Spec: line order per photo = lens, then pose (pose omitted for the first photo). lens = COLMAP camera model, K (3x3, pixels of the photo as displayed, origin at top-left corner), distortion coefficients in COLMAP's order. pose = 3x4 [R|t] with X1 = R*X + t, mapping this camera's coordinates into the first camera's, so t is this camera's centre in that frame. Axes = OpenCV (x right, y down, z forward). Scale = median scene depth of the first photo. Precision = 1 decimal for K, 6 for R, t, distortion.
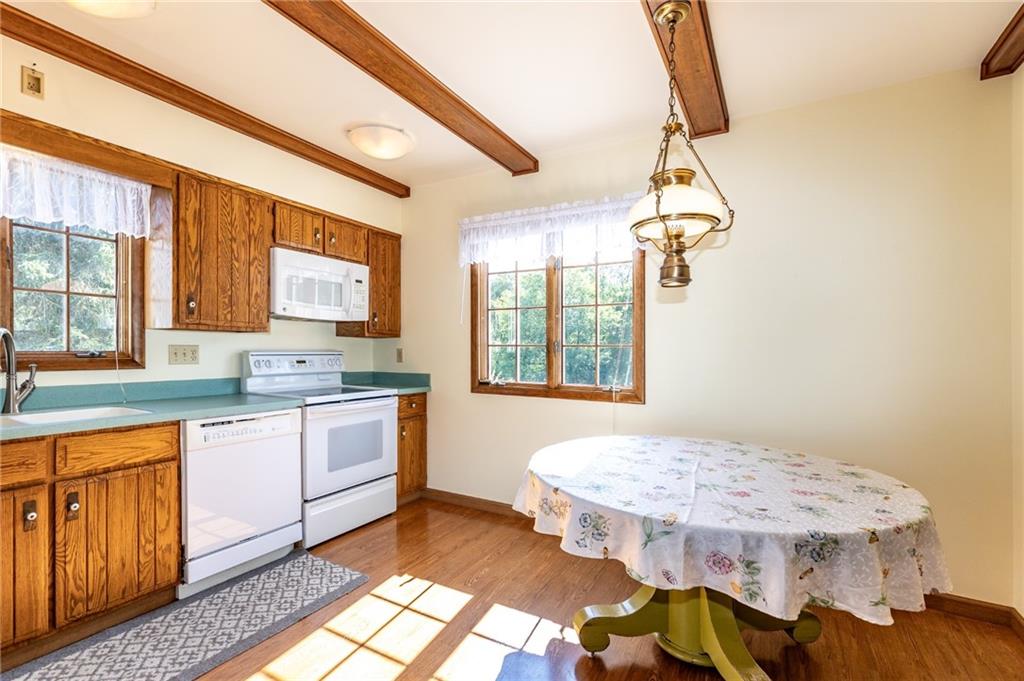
lens RADIAL K [[487.2, 0, 483.3], [0, 487.2, 319.2], [0, 0, 1]] dist [0.002820, -0.000421]
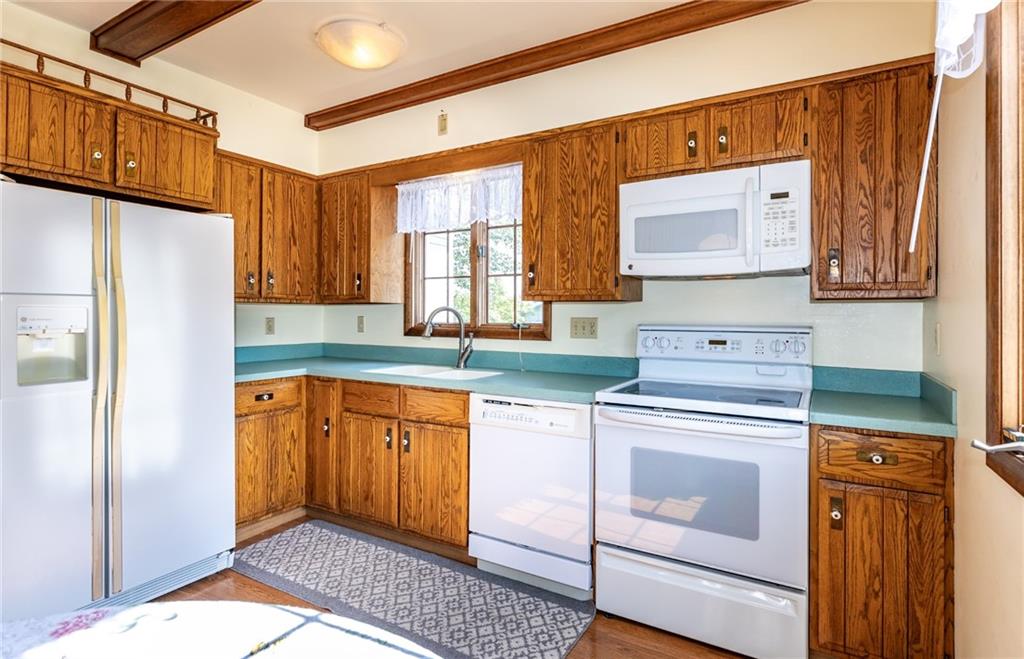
lens RADIAL K [[510.8, 0, 516.4], [0, 510.8, 309.4], [0, 0, 1]] dist [0.001668, 0.000298]
pose [[0.019668, -0.024164, -0.999515, 0.373929], [0.055850, 0.998173, -0.023032, 0.054933], [0.998245, -0.055370, 0.020981, 0.894048]]
